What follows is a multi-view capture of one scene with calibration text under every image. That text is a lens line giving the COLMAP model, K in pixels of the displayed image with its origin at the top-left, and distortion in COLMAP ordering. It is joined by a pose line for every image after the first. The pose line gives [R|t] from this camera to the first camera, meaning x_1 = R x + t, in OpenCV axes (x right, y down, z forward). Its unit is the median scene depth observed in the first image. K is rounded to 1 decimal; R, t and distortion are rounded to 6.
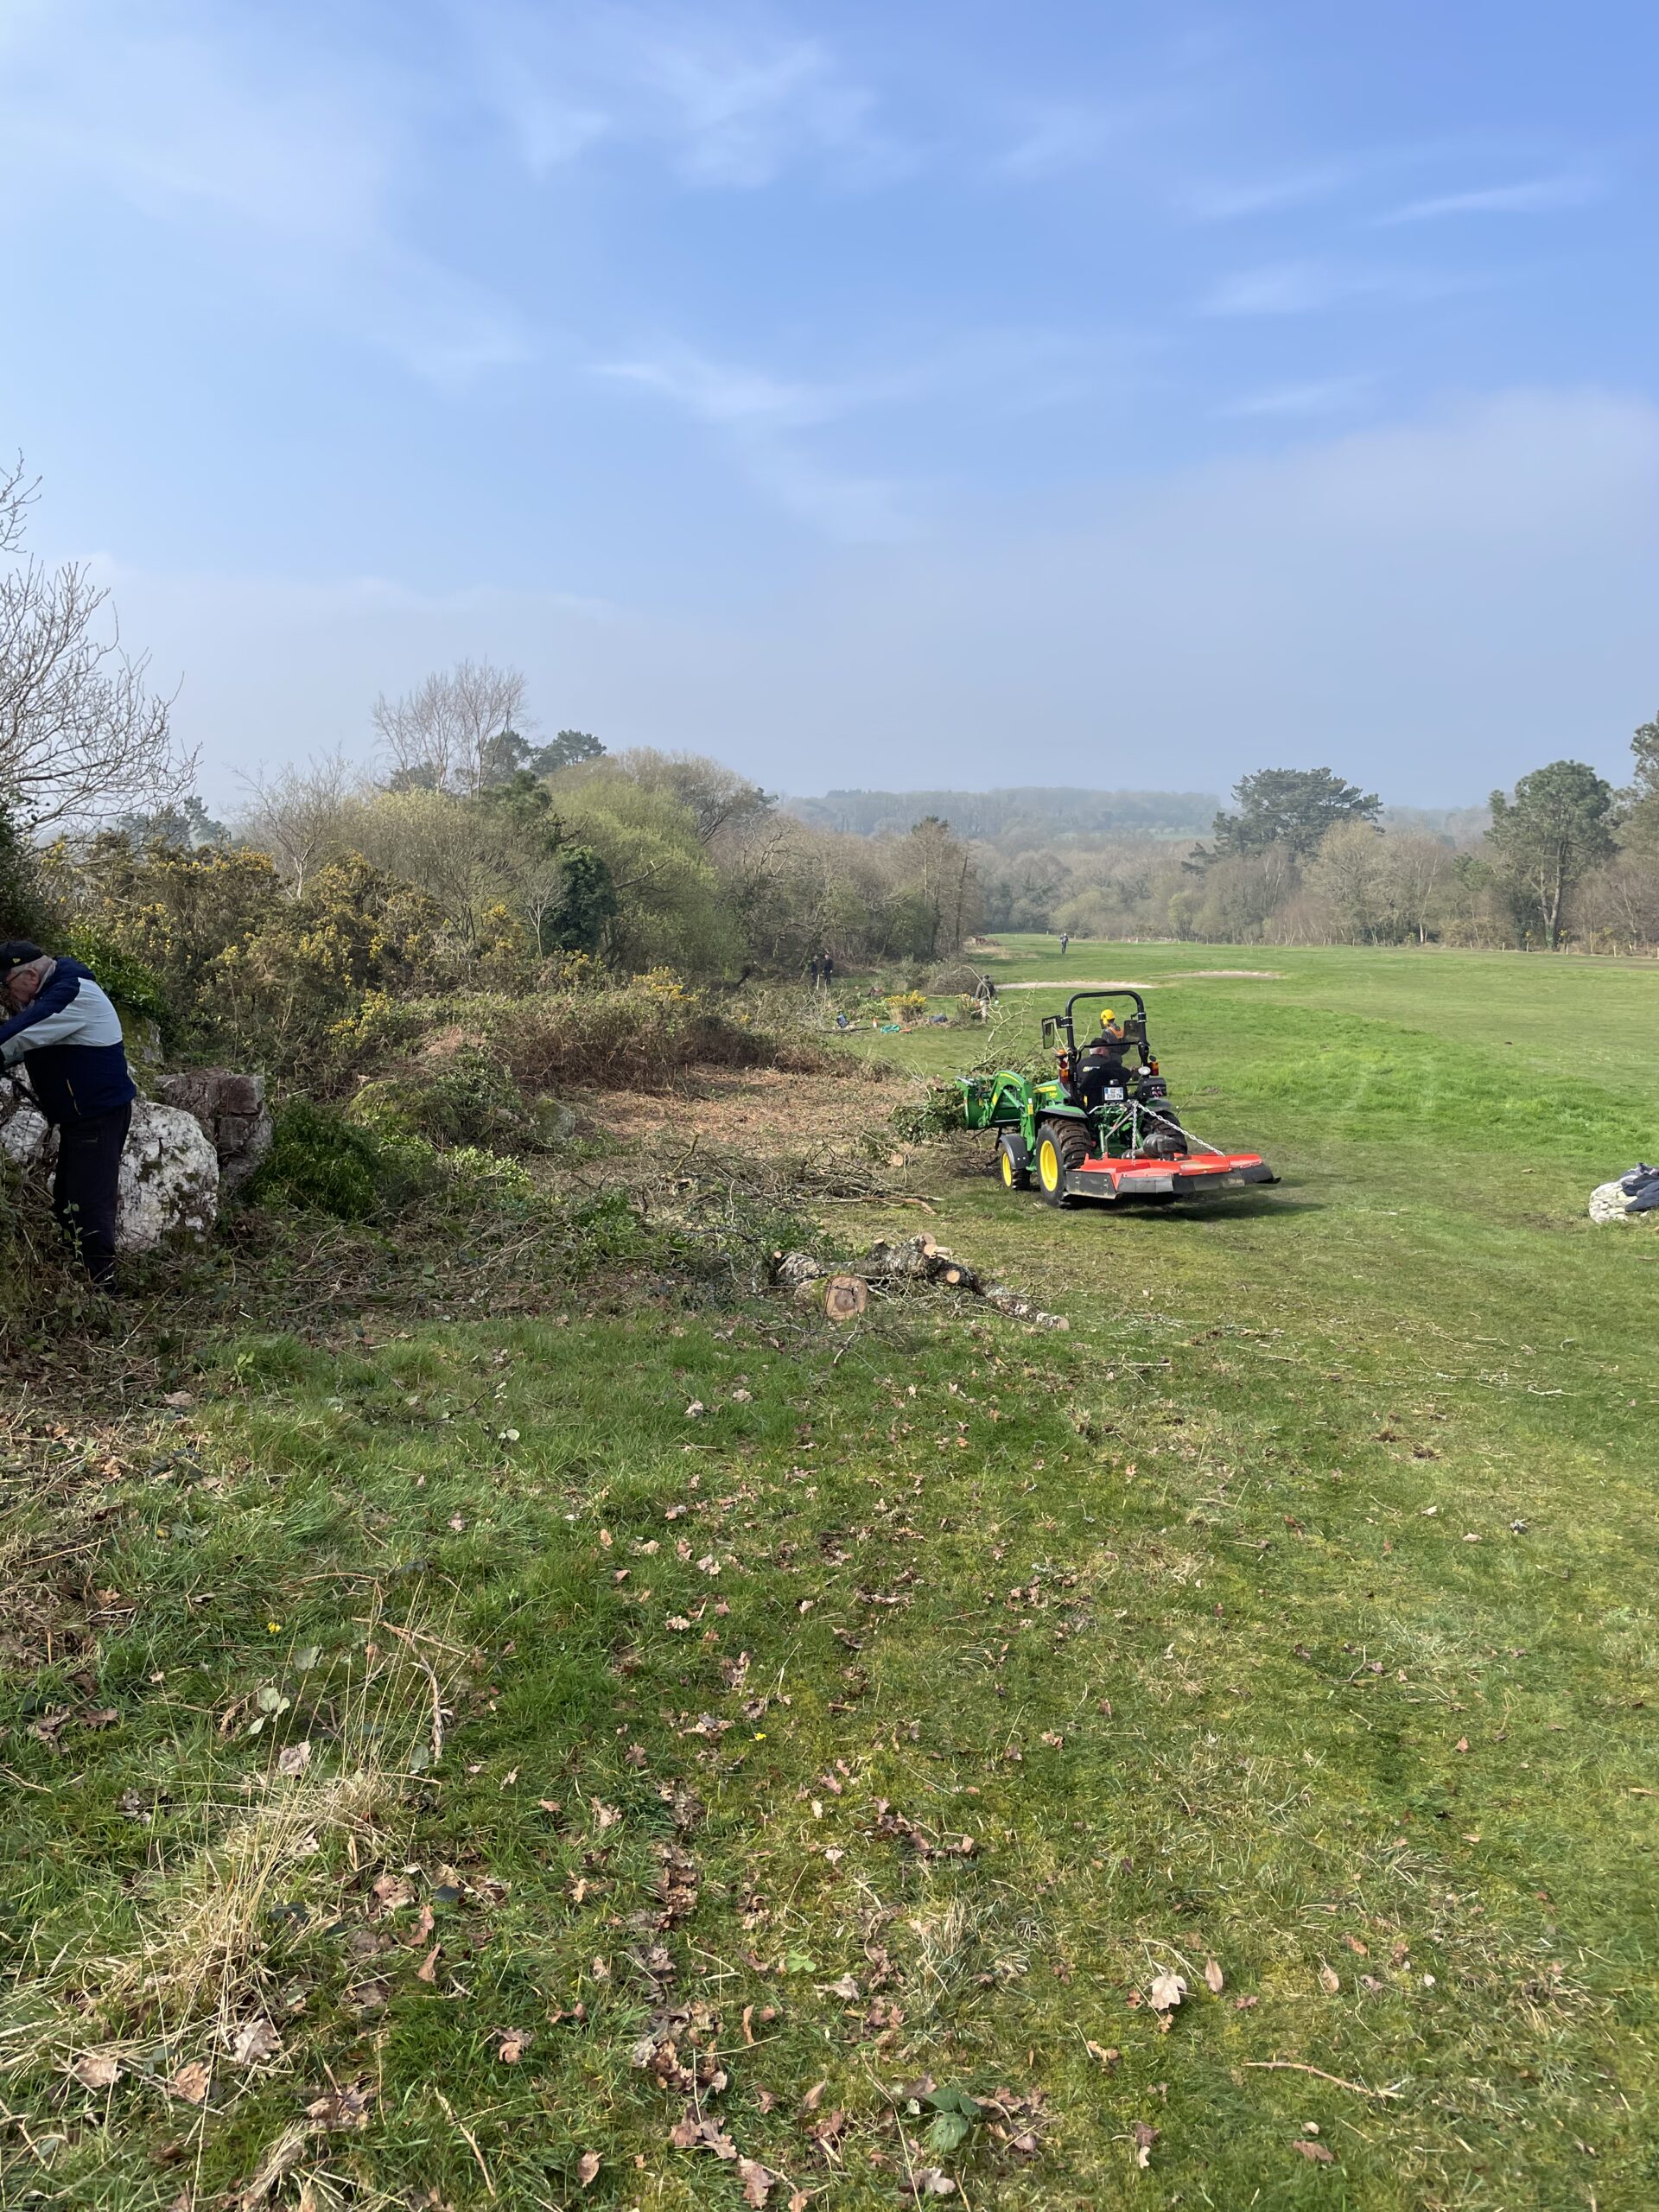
lens RADIAL K [[1649.4, 0, 837.0], [0, 1649.4, 1107.4], [0, 0, 1]] dist [0.028897, -0.060910]
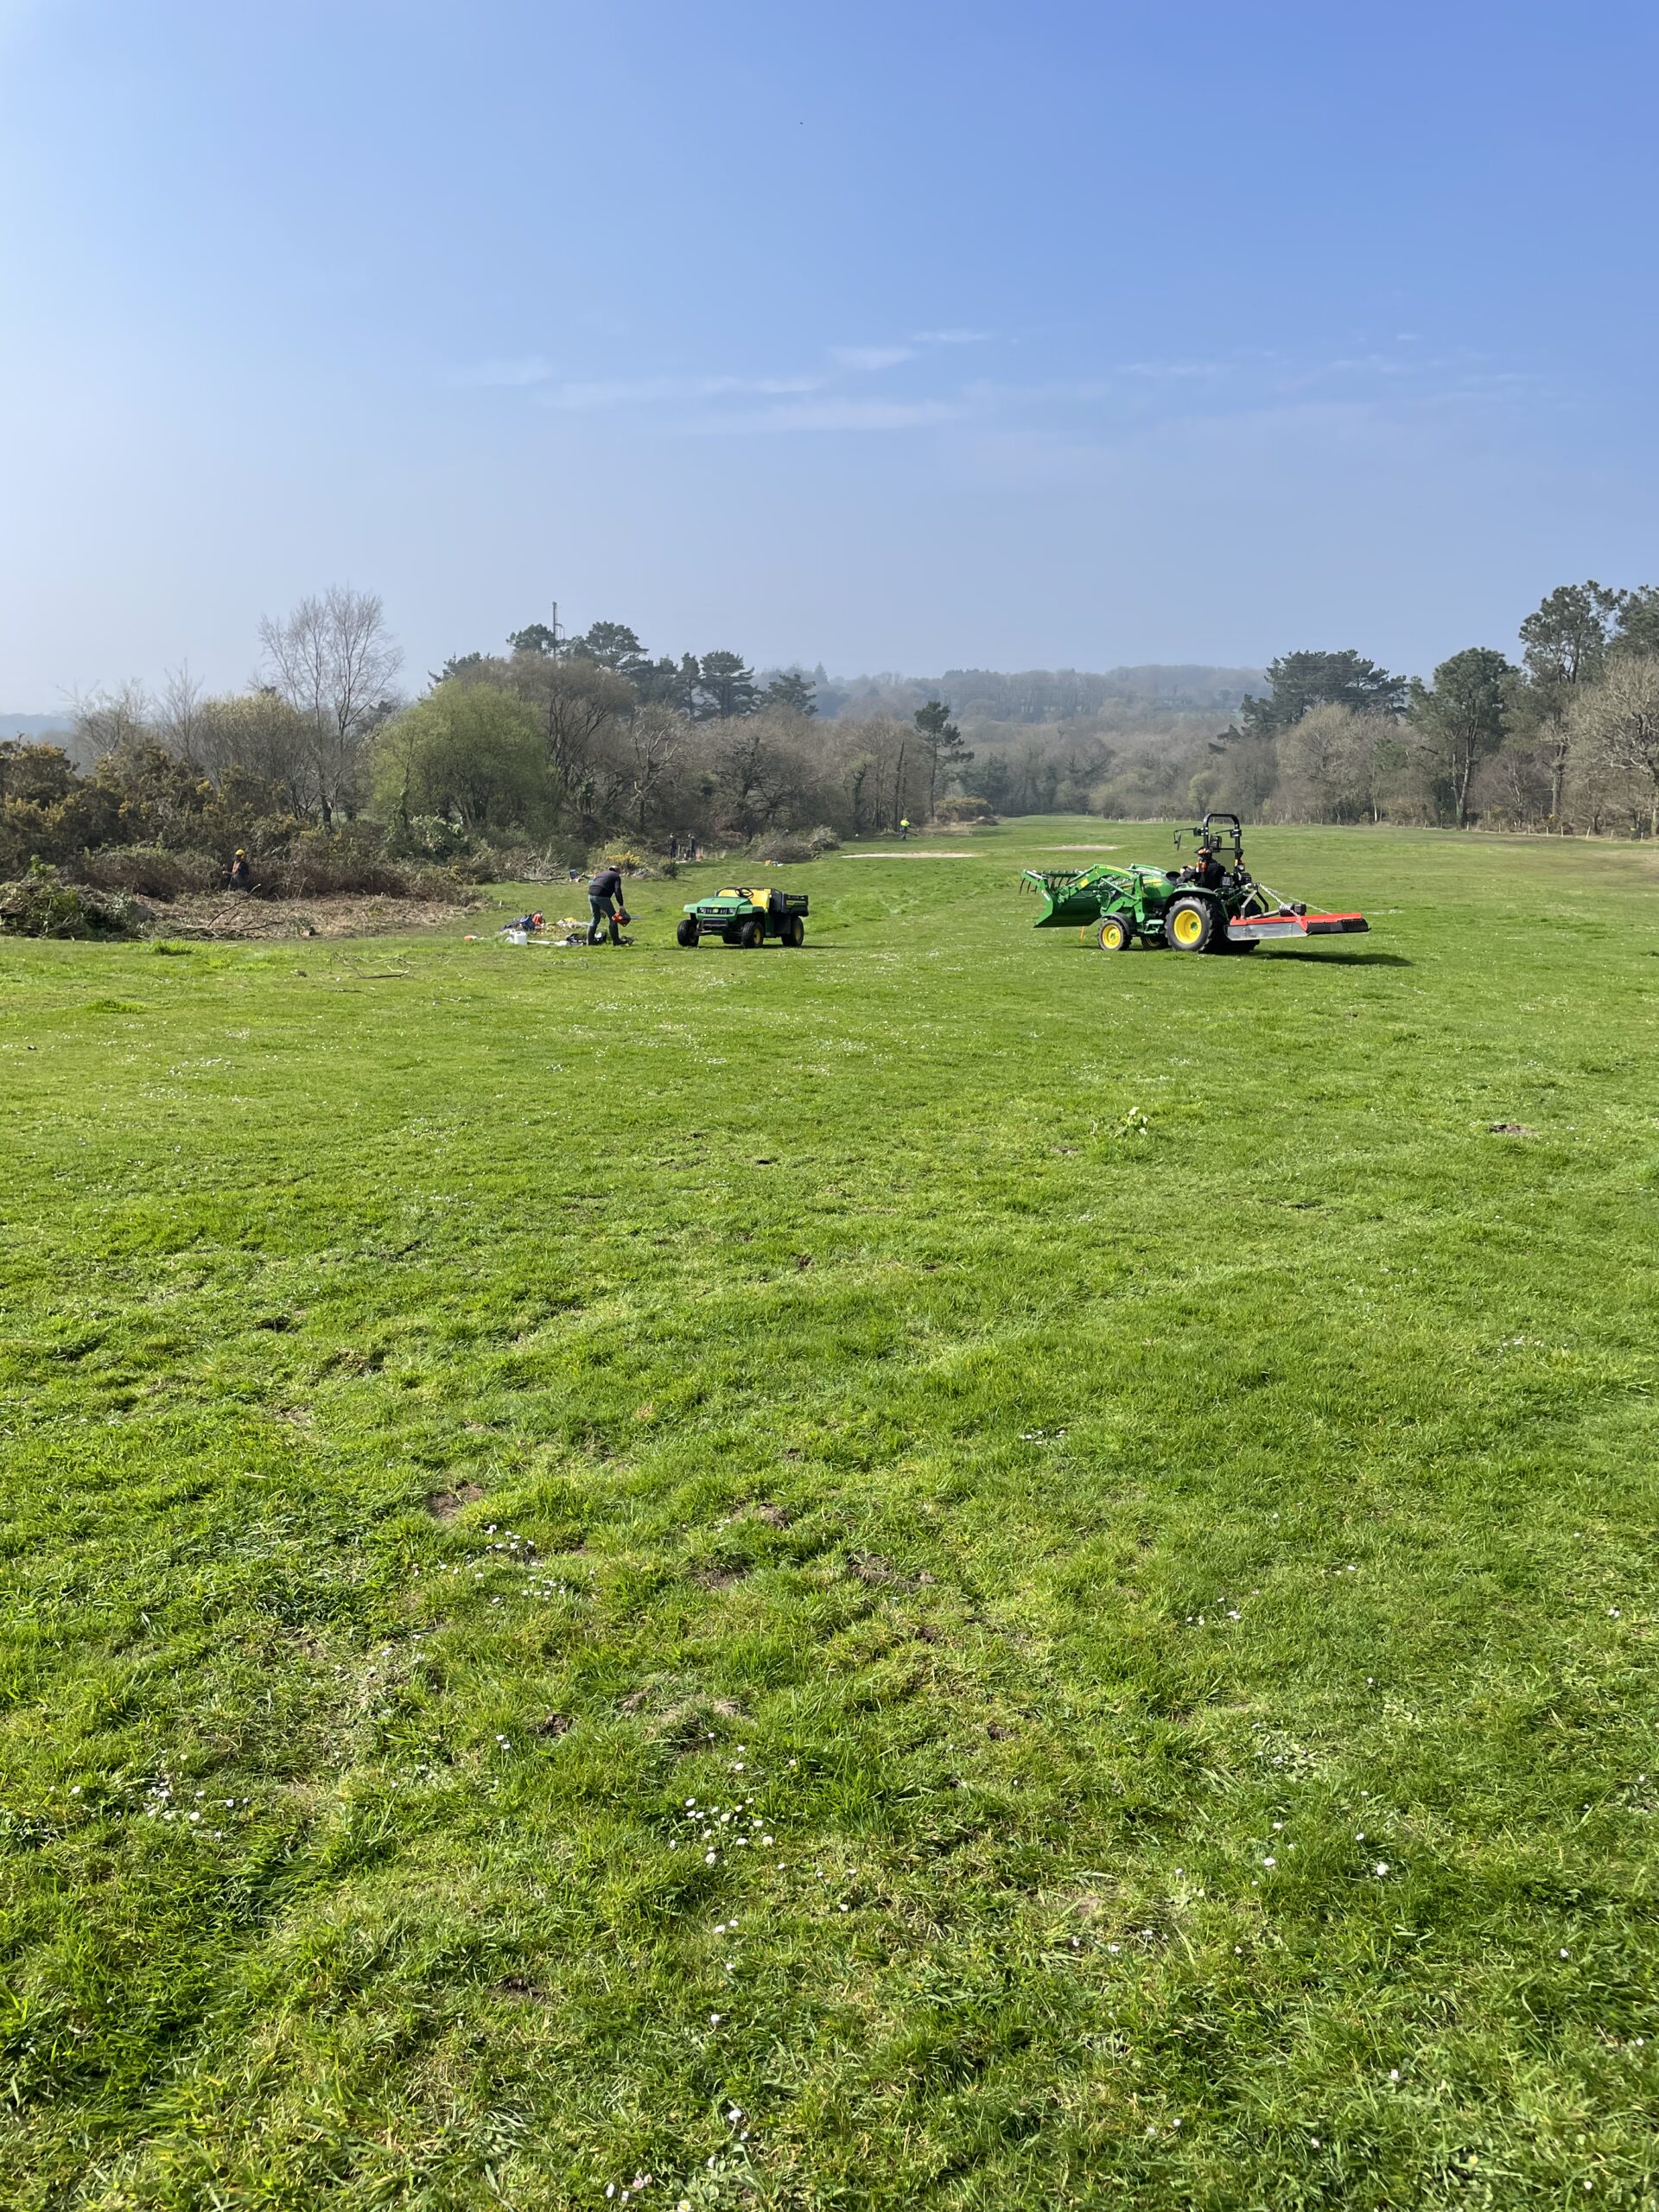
lens RADIAL K [[1649.4, 0, 821.7], [0, 1649.4, 1104.3], [0, 0, 1]] dist [0.028897, -0.060910]
pose [[0.995035, 0.019079, -0.097680, 0.078342], [-0.012424, 0.997588, 0.068293, 0.008979], [0.098748, -0.066741, 0.992872, -0.067246]]
